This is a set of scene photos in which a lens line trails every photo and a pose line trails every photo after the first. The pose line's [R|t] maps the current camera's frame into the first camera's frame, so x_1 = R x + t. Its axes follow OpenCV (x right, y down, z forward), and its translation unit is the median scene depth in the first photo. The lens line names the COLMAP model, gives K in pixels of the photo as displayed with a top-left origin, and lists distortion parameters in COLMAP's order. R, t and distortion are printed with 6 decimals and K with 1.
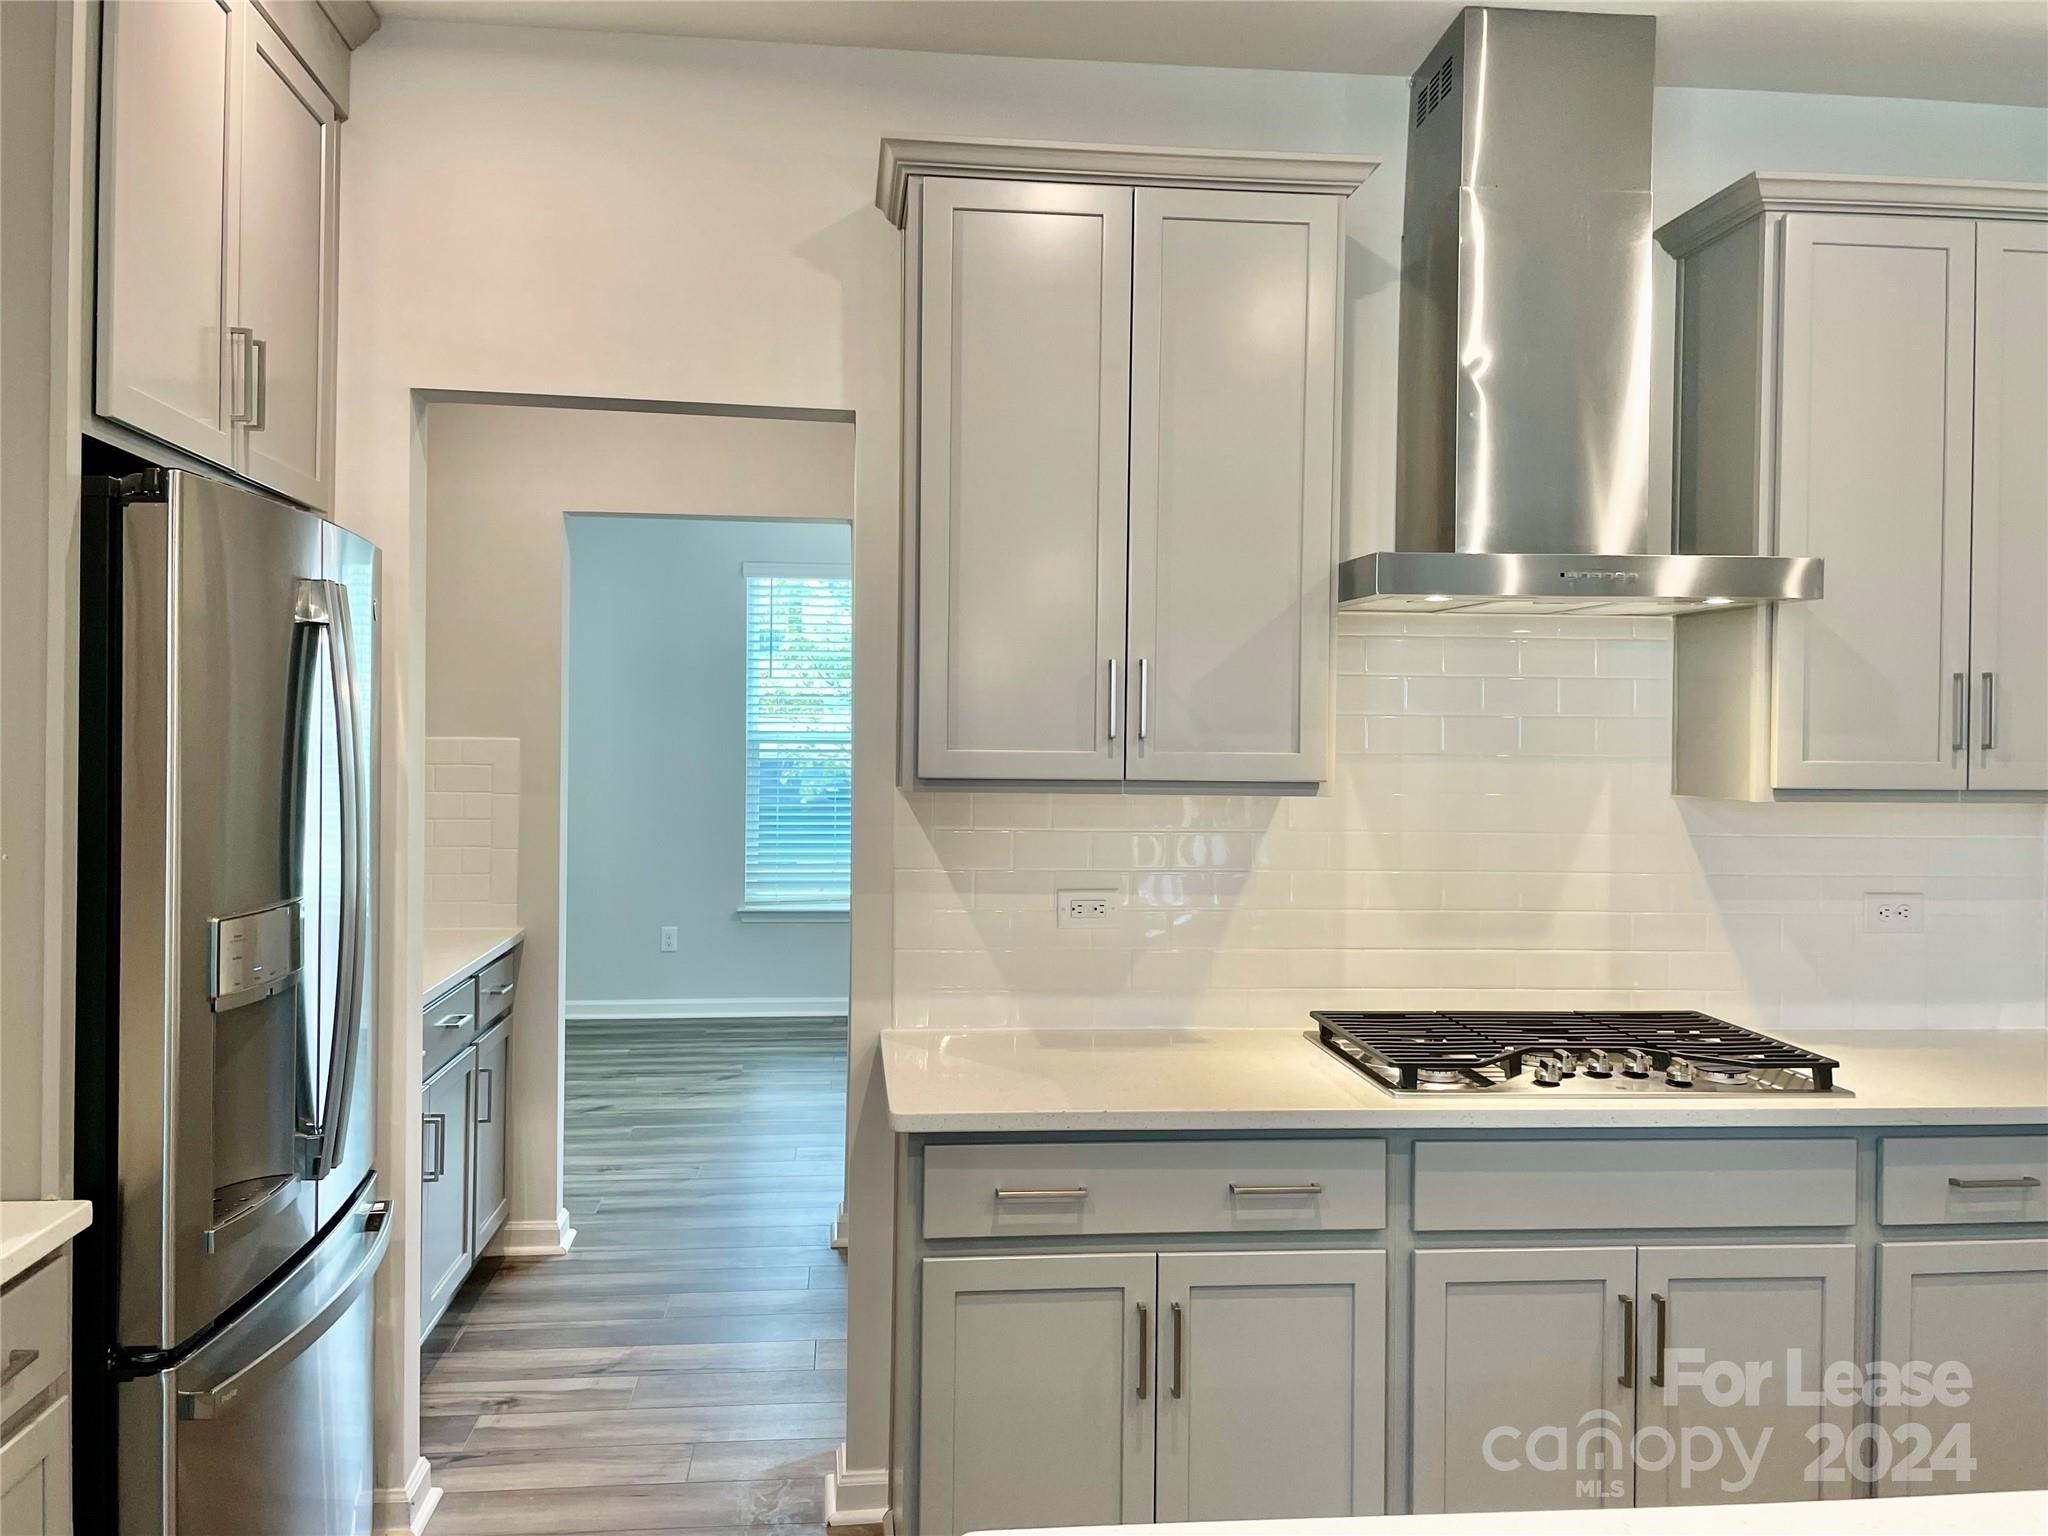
lens RADIAL K [[1598.2, 0, 1034.3], [0, 1598.2, 742.6], [0, 0, 1]] dist [0.098425, -0.159367]
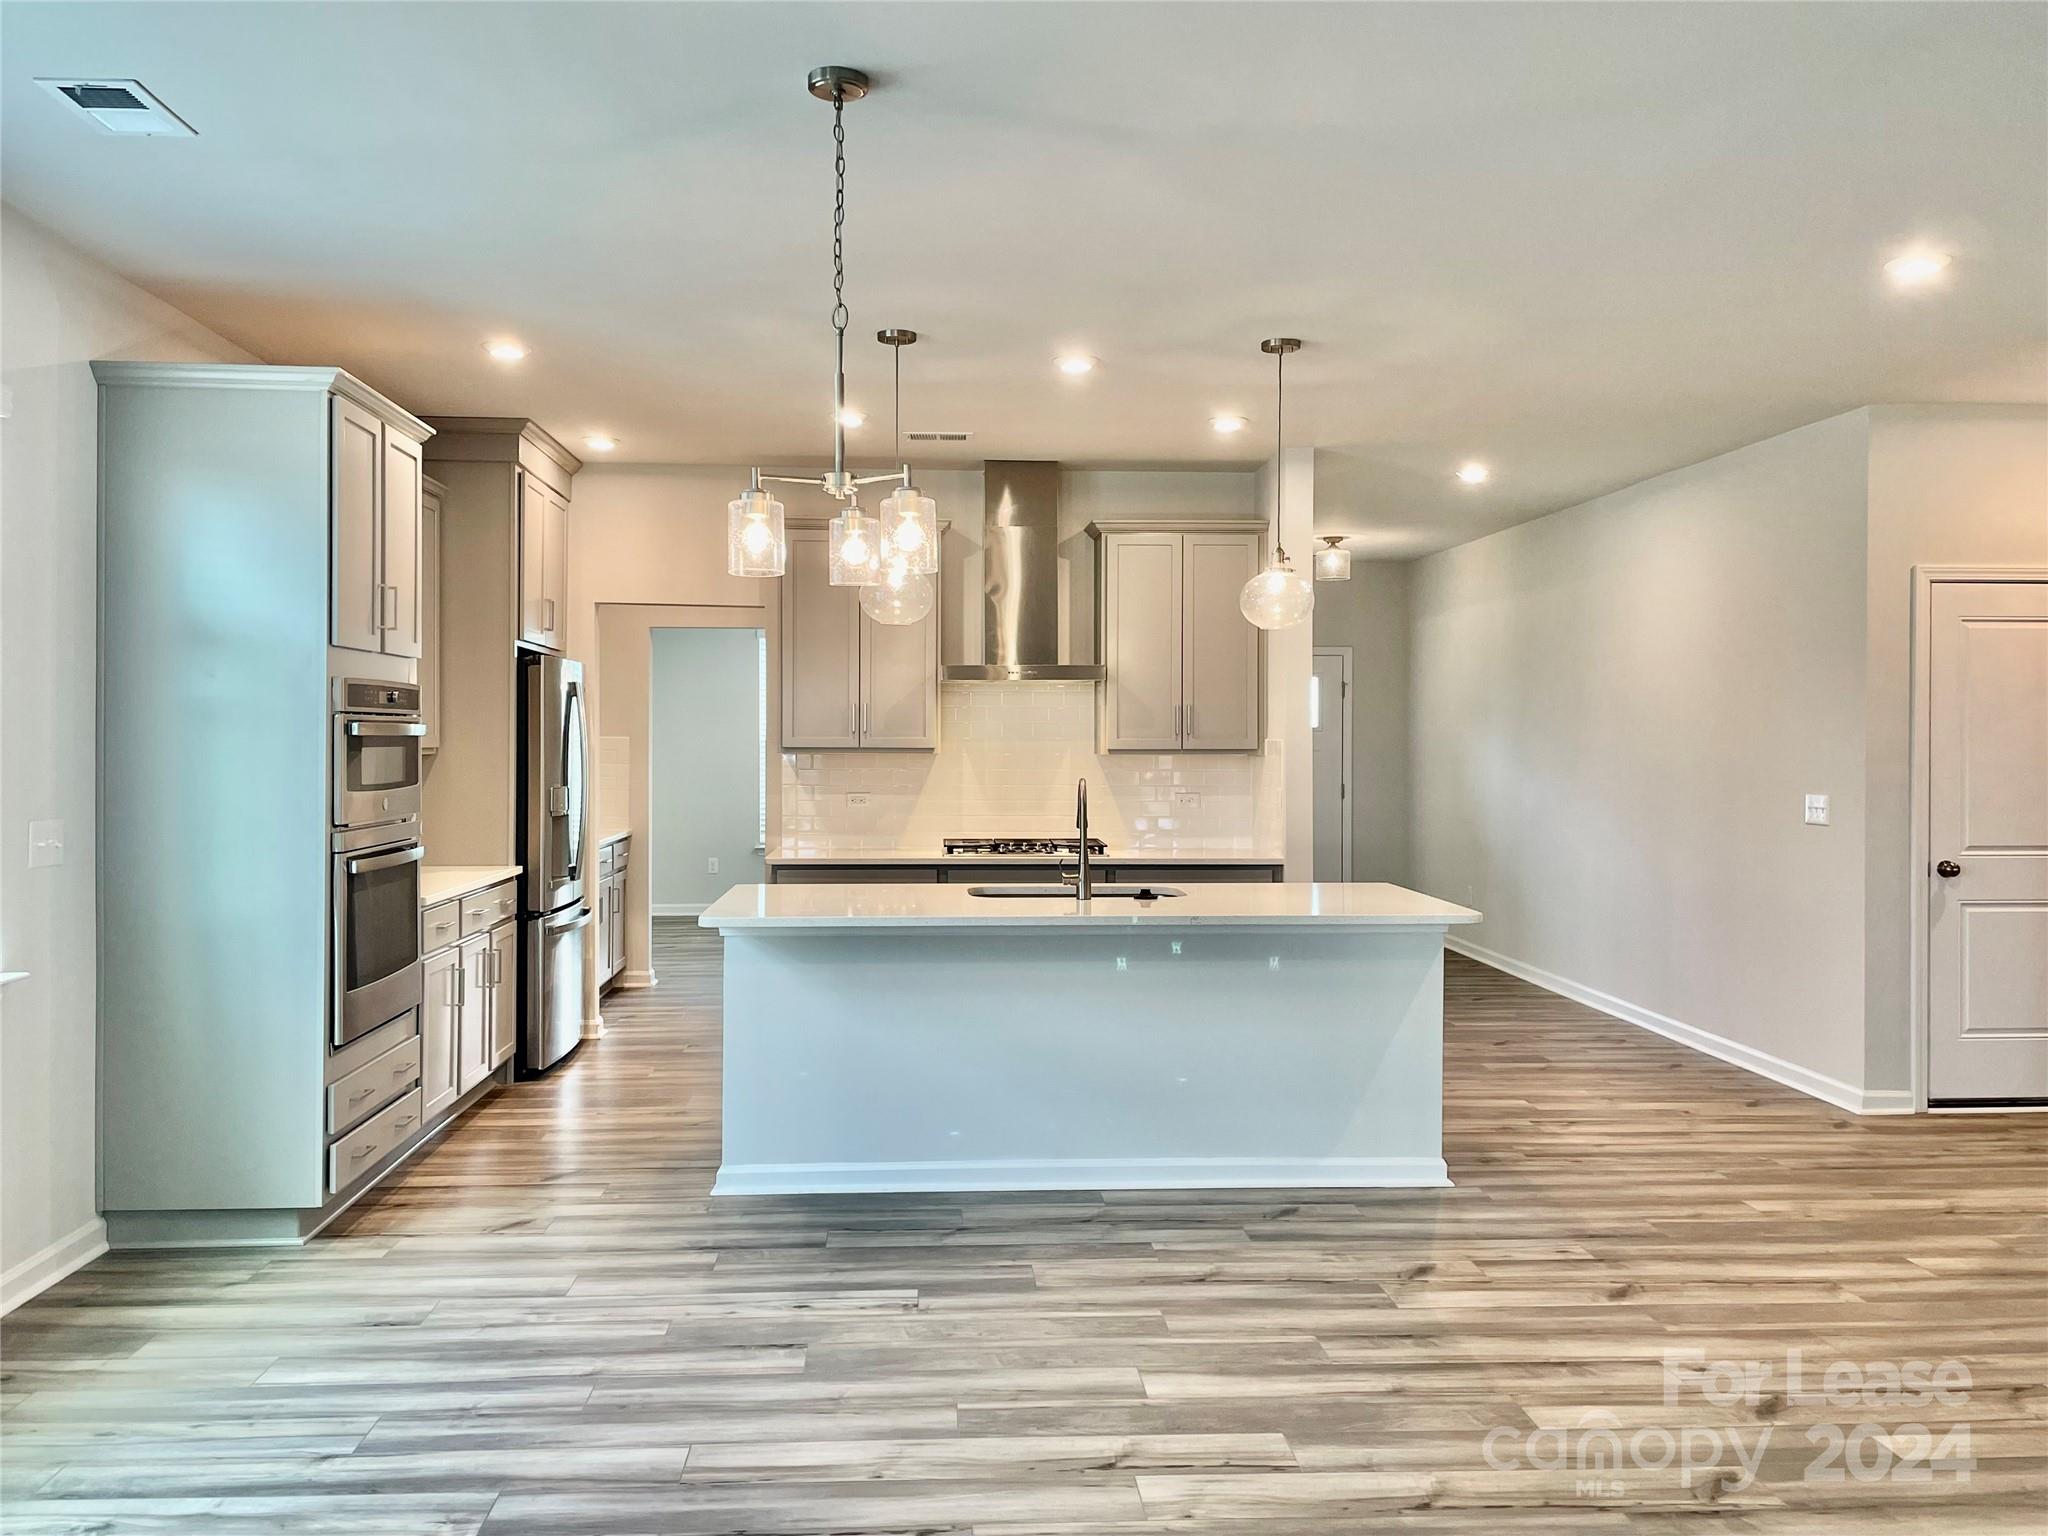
lens RADIAL K [[1598.2, 0, 1034.3], [0, 1598.2, 742.6], [0, 0, 1]] dist [0.098425, -0.159367]
pose [[0.999128, -0.009635, -0.040635, 0.448277], [0.009301, 0.999921, -0.008409, 0.038626], [0.040713, 0.008023, 0.999139, -1.638229]]
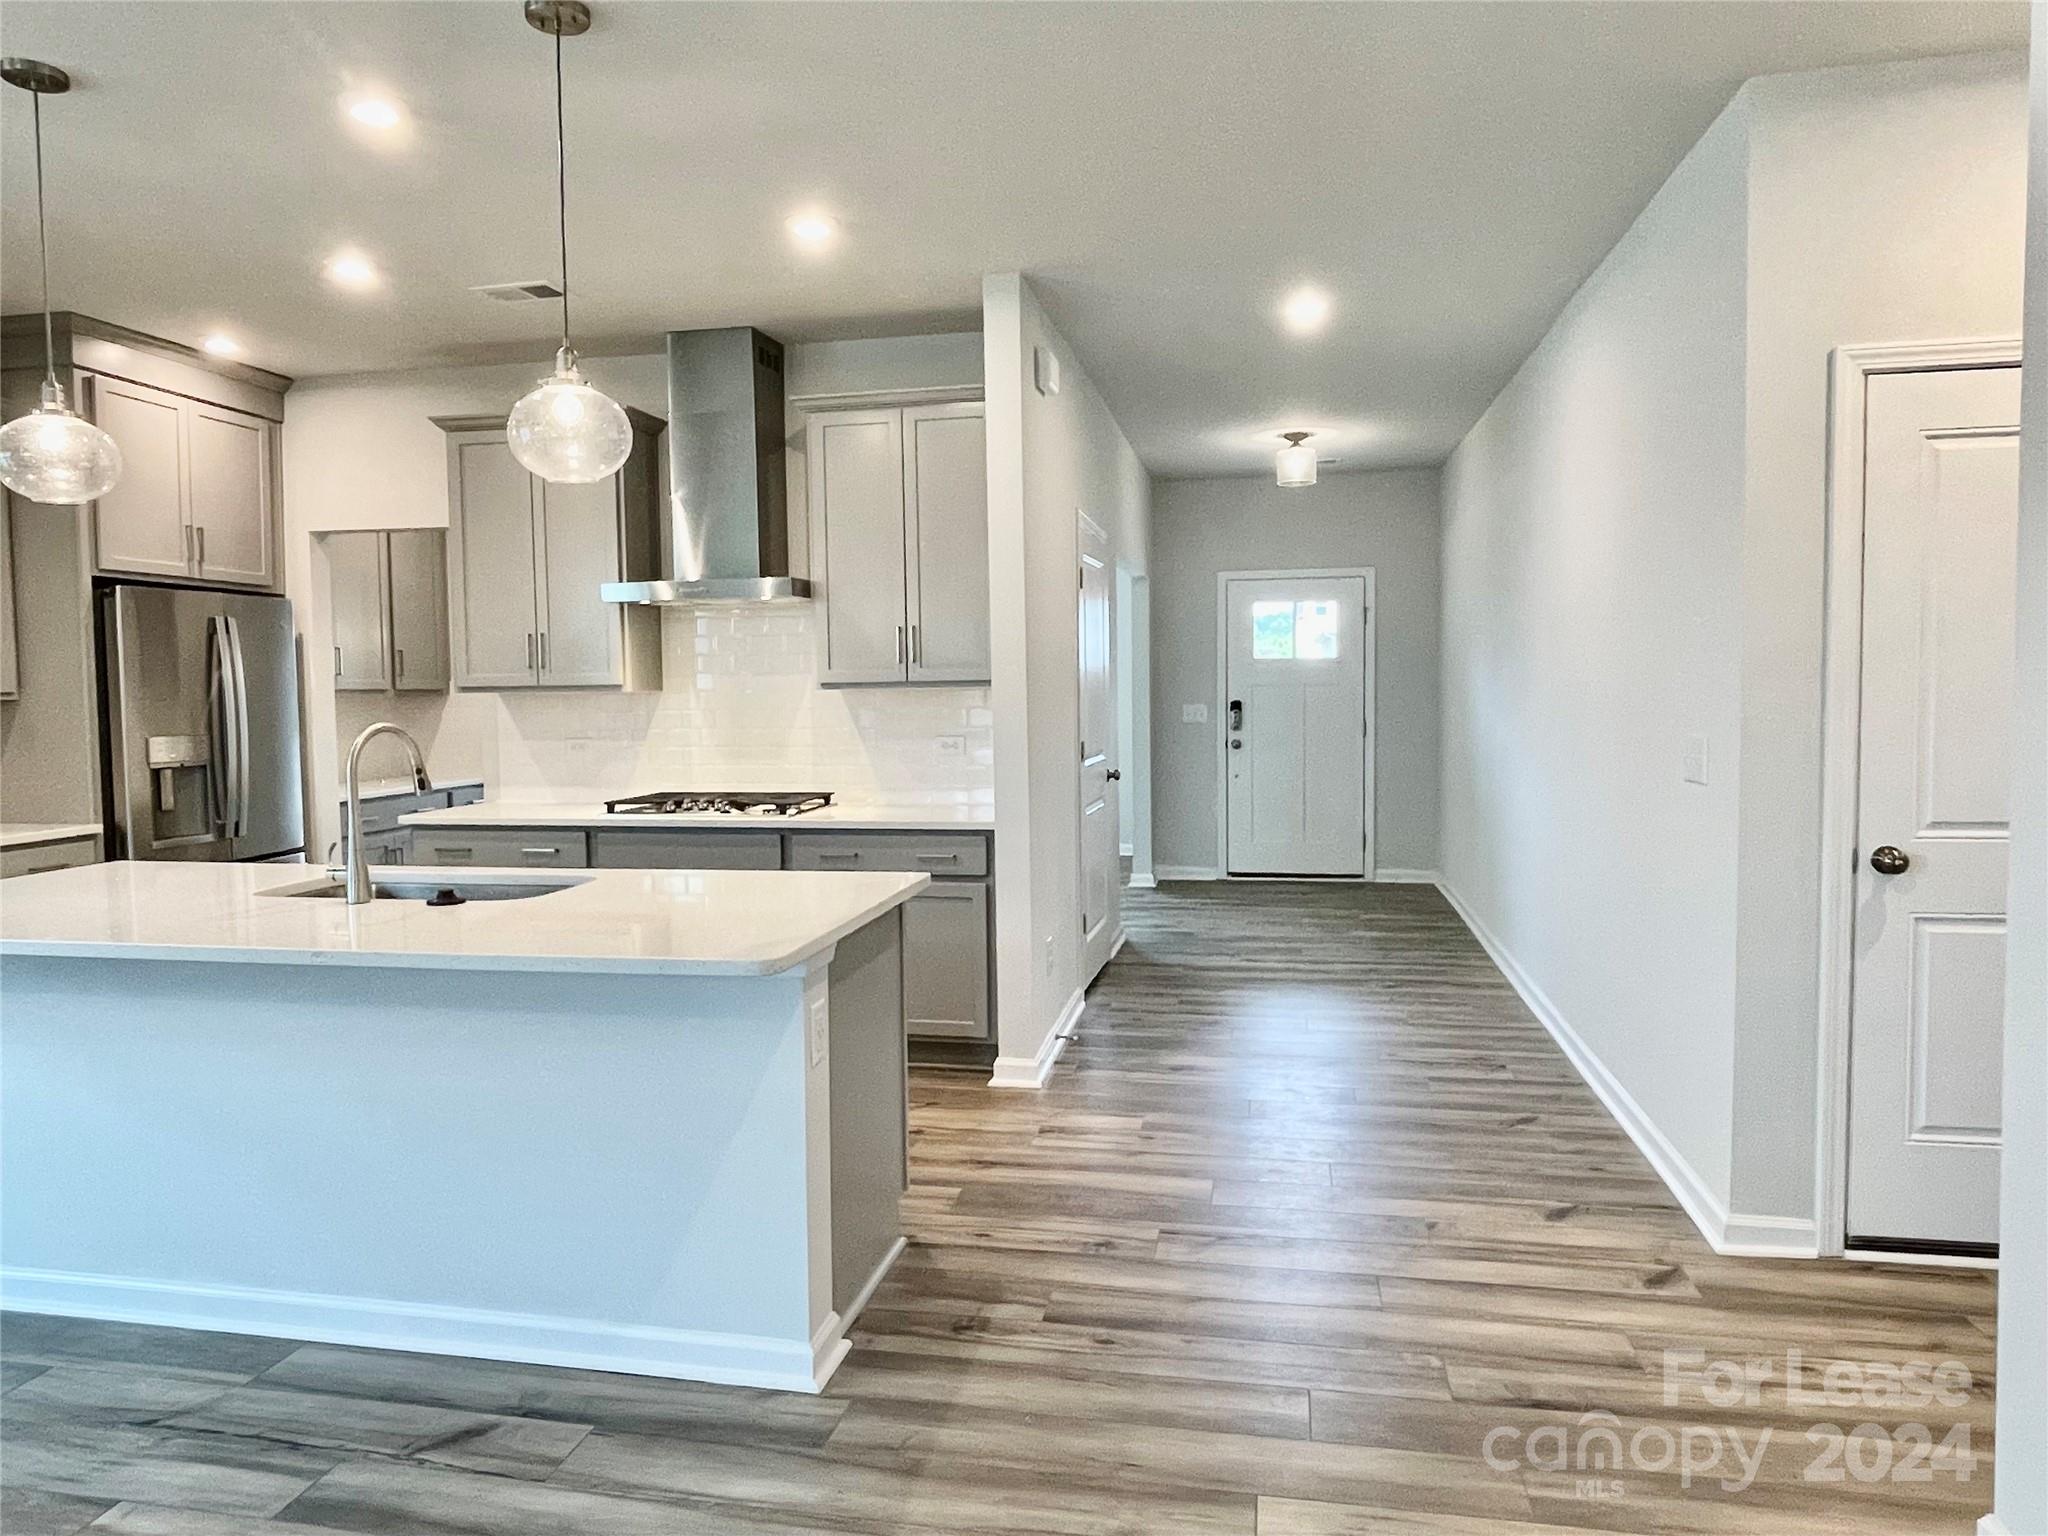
lens RADIAL K [[1308.8, 0, 1018.6], [0, 1308.8, 754.3], [0, 0, 1]] dist [-0.006149, -0.003380]
pose [[0.956301, -0.009361, -0.292233, 1.235715], [0.022026, 0.998954, 0.040079, 0.060050], [0.291552, -0.044764, 0.955507, -0.590130]]
